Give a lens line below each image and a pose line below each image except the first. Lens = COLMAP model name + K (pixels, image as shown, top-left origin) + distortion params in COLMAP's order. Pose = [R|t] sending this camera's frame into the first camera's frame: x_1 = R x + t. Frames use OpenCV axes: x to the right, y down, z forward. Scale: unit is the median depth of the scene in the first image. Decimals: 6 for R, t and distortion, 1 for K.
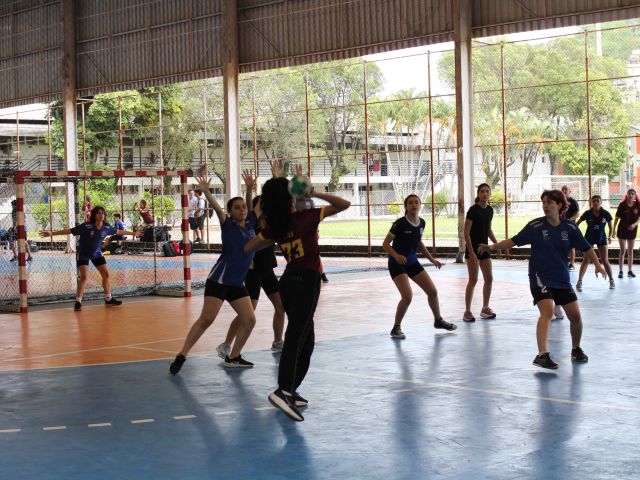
lens RADIAL K [[1129.1, 0, 322.6], [0, 1129.1, 239.8], [0, 0, 1]] dist [-0.140247, 0.000000]
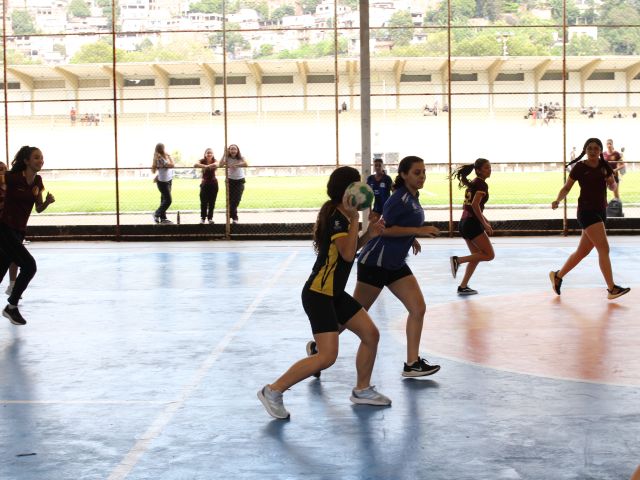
lens RADIAL K [[1129.1, 0, 332.5], [0, 1129.1, 216.5], [0, 0, 1]] dist [-0.140247, 0.000000]
pose [[0.717319, -0.017128, 0.696534, -0.519711], [0.018010, 0.999820, 0.006039, -0.003088], [-0.696512, 0.008213, 0.717498, 0.493892]]
